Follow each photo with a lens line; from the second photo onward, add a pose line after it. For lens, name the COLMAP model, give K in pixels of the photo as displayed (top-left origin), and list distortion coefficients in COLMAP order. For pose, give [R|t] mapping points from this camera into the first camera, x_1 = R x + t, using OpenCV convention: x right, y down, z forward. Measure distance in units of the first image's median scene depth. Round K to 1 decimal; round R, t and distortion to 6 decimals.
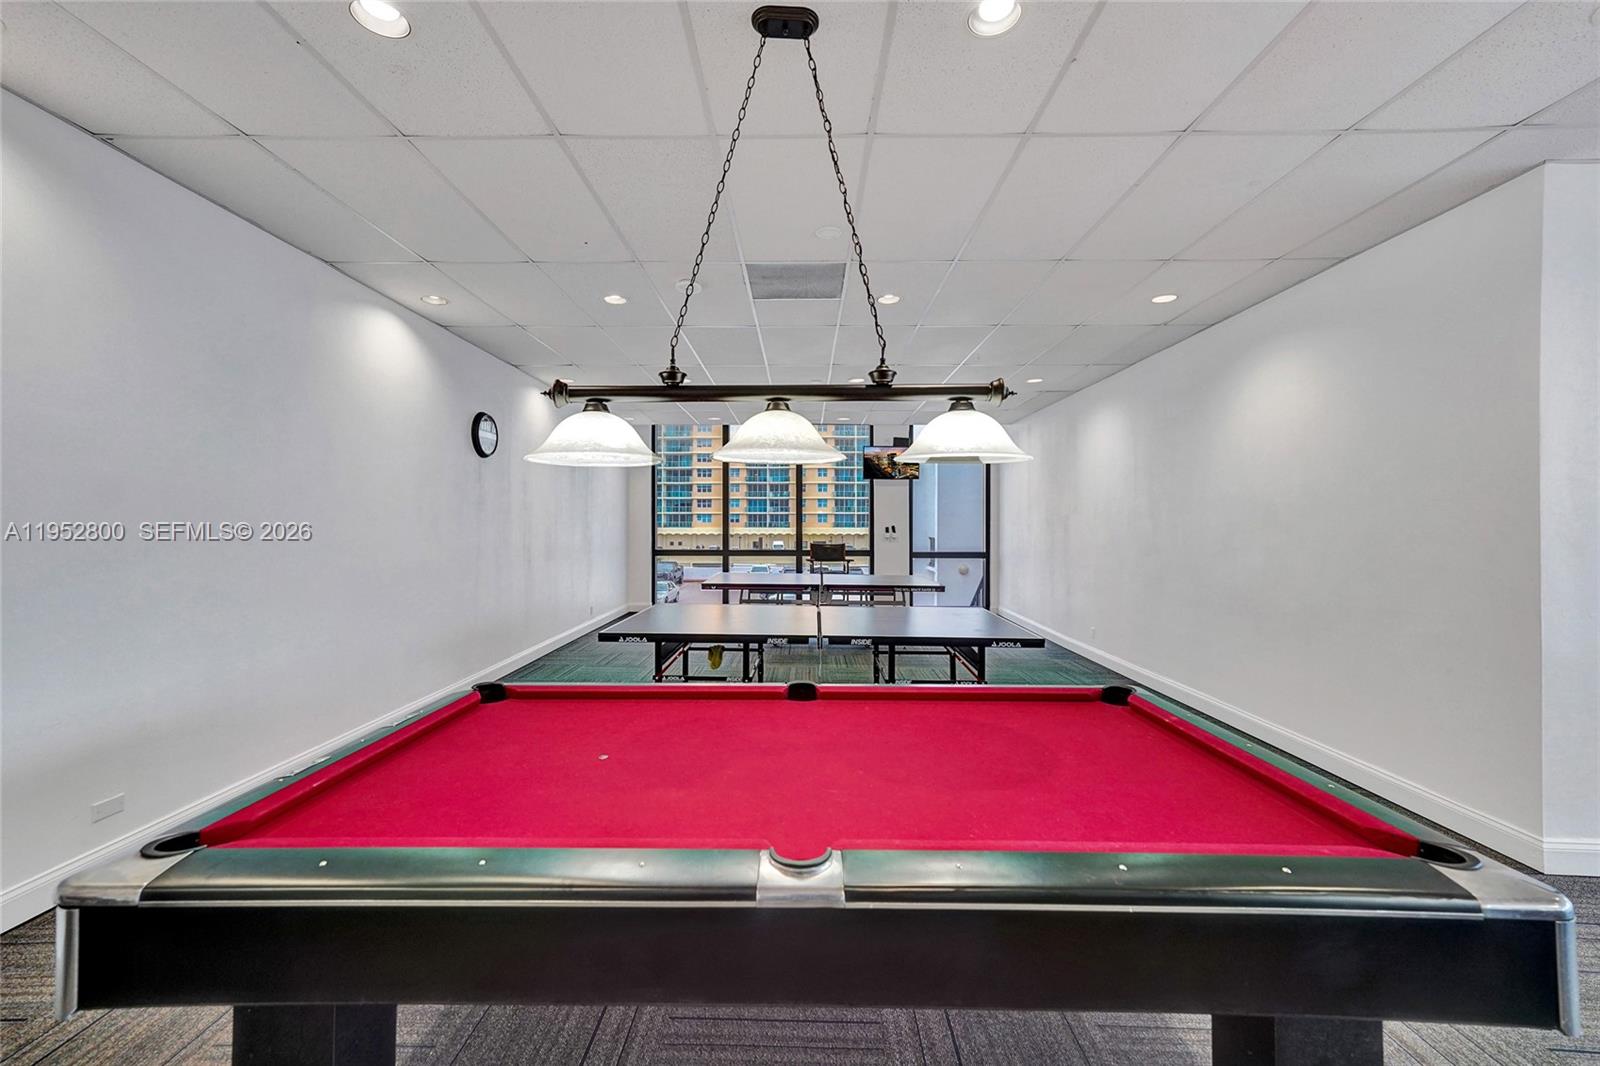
lens RADIAL K [[651.7, 0, 799.2], [0, 651.7, 519.1], [0, 0, 1]] dist [0.000545, 0.000073]
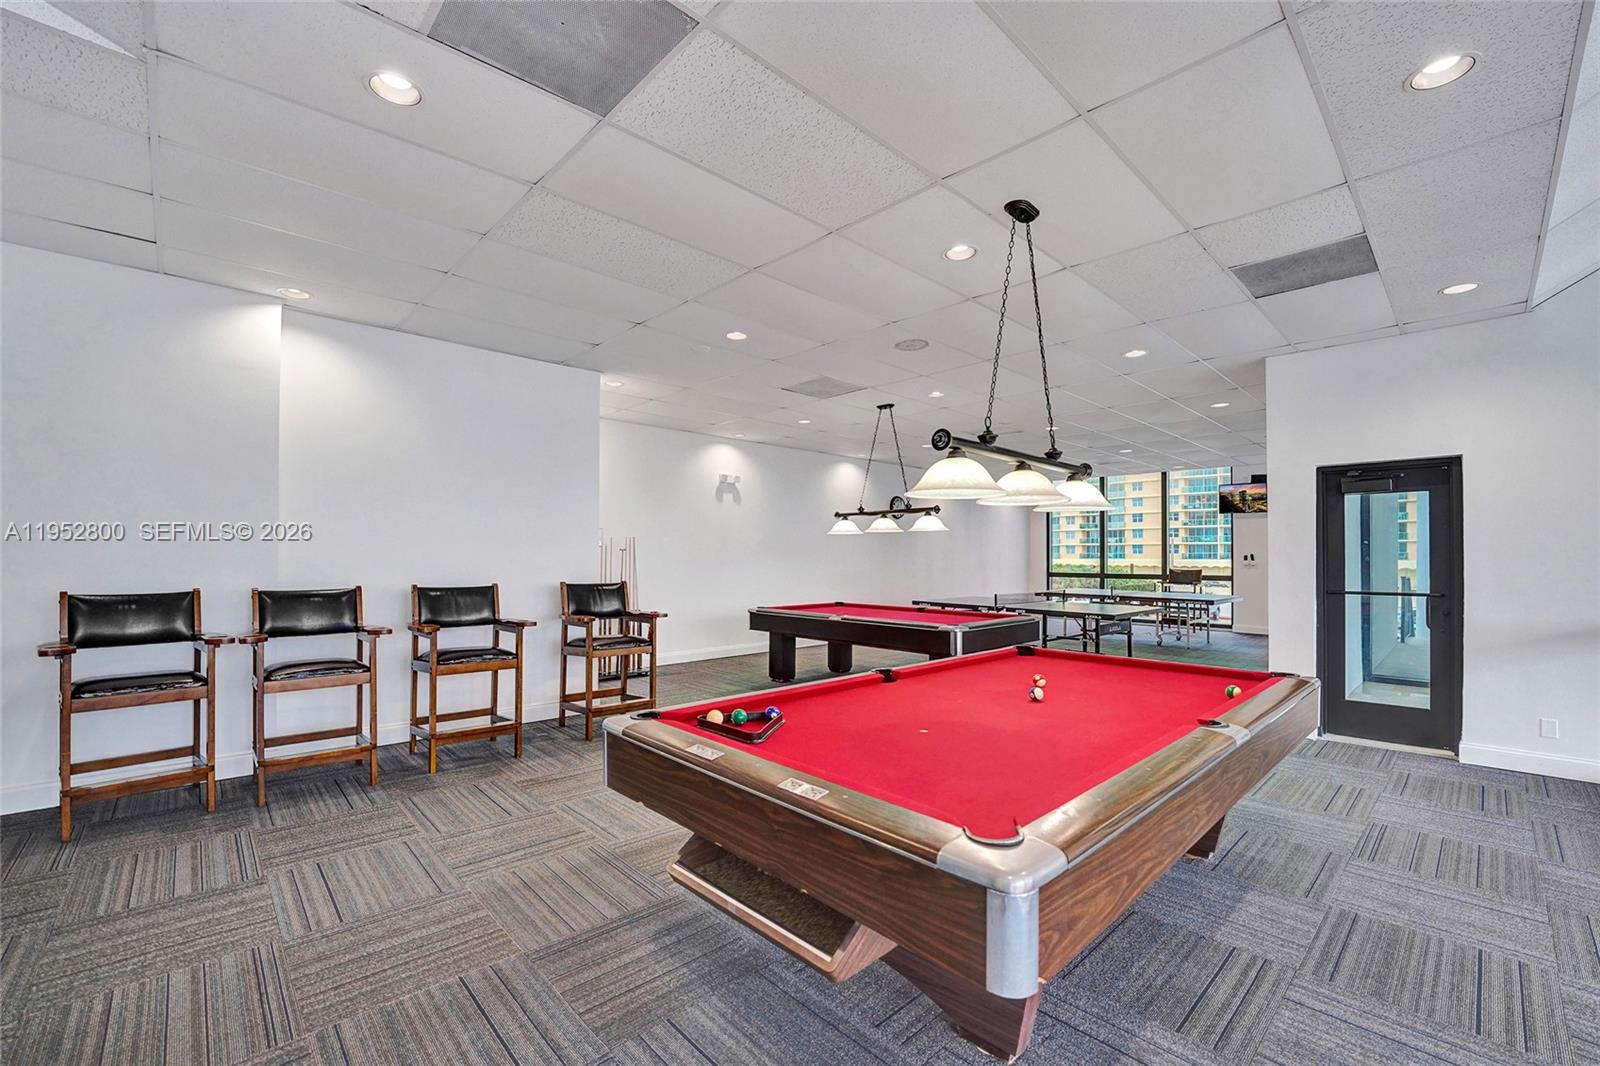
lens RADIAL K [[663.3, 0, 795.8], [0, 663.3, 528.7], [0, 0, 1]] dist [-0.031800, 0.006933]
pose [[0.689841, -0.029132, -0.723374, 0.428615], [0.004493, 0.999343, -0.035961, 0.002988], [0.723947, 0.021558, 0.689519, -0.345687]]
